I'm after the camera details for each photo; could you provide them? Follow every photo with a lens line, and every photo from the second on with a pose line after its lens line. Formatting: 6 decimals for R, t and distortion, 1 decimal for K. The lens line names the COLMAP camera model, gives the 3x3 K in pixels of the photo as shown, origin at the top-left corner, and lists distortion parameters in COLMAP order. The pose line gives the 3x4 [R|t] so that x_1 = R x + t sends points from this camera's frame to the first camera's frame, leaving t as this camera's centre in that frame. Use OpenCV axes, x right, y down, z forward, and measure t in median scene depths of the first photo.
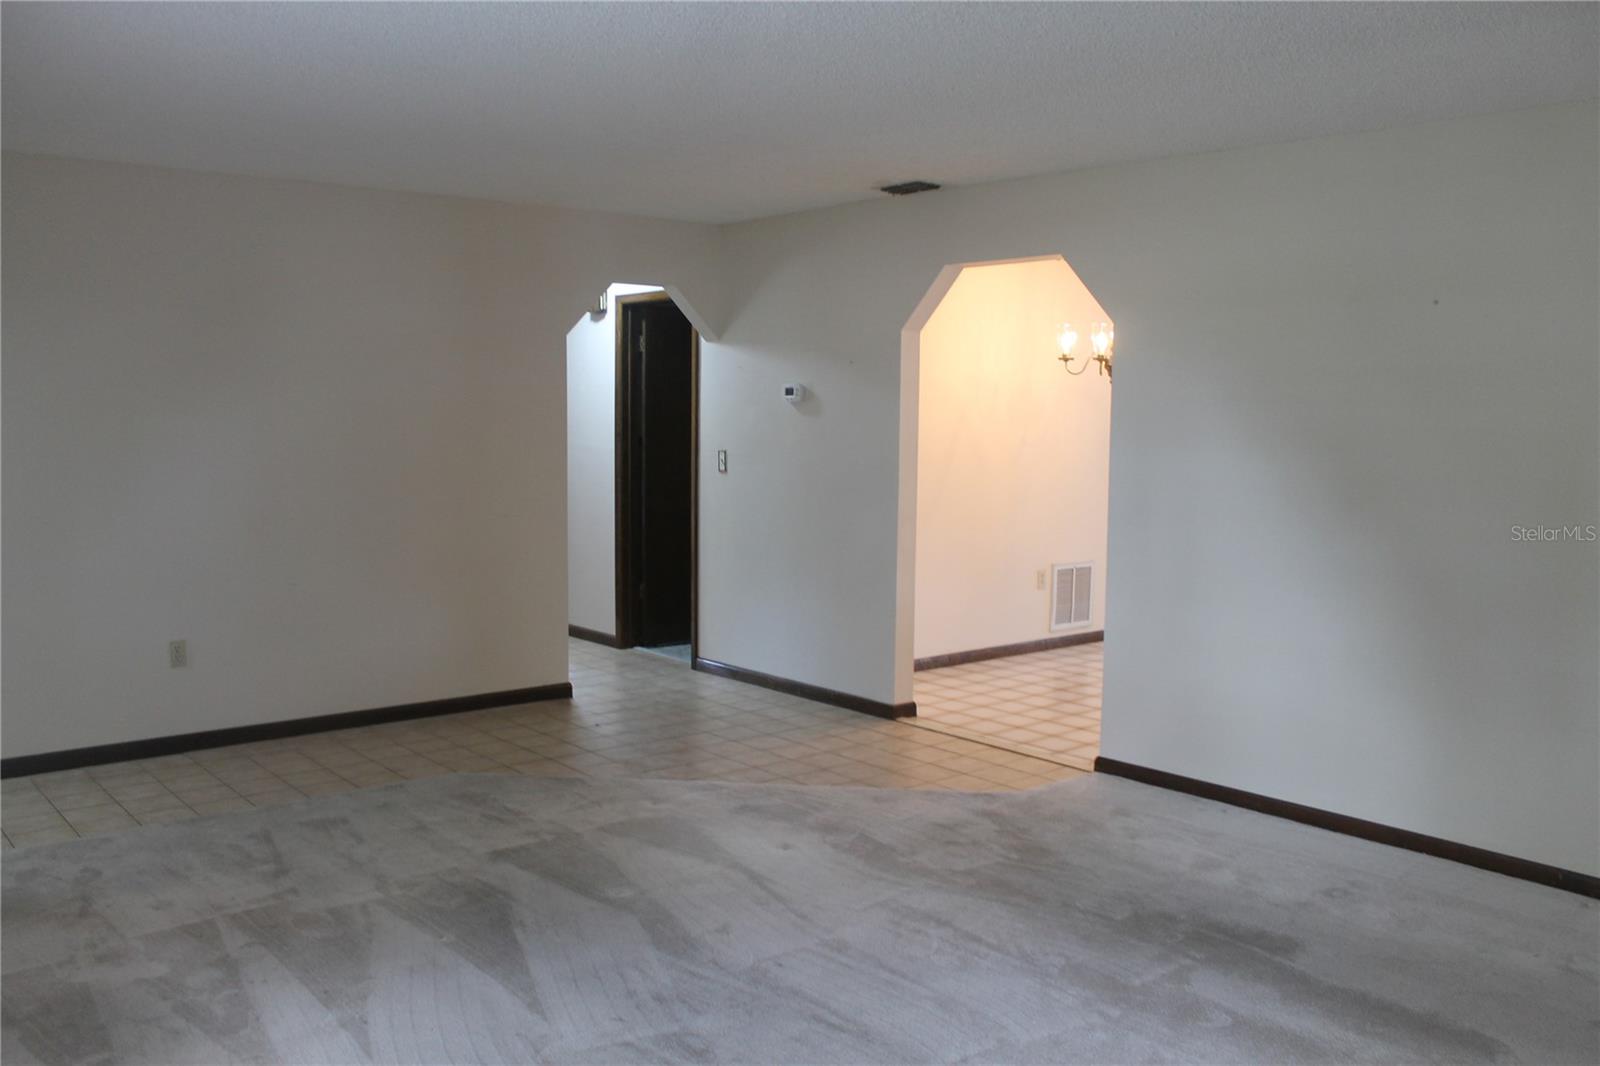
lens RADIAL K [[1367.6, 0, 800.0], [0, 1367.6, 533.0], [0, 0, 1]] dist [-0.160628, 0.133797]
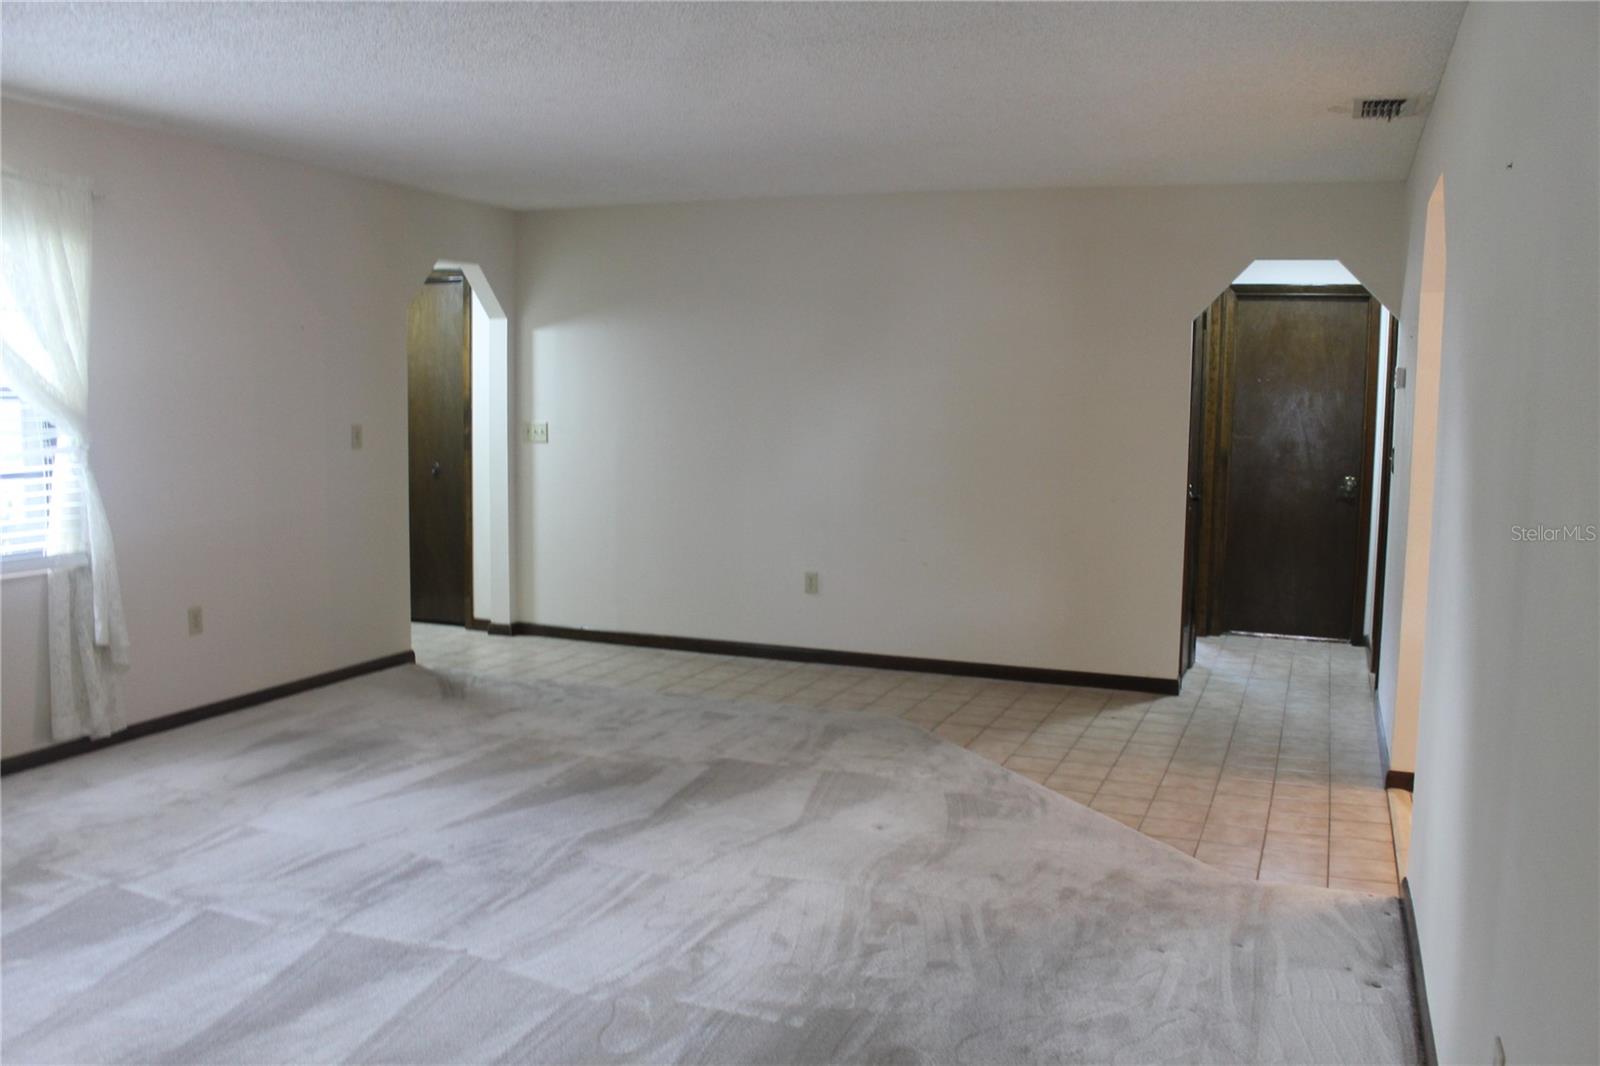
lens RADIAL K [[1367.6, 0, 800.0], [0, 1367.6, 533.0], [0, 0, 1]] dist [-0.160628, 0.133797]
pose [[0.479751, 0.090002, -0.872776, 0.827705], [-0.094273, 0.994254, 0.050709, -0.025112], [0.872325, 0.057951, 0.485480, 0.474440]]
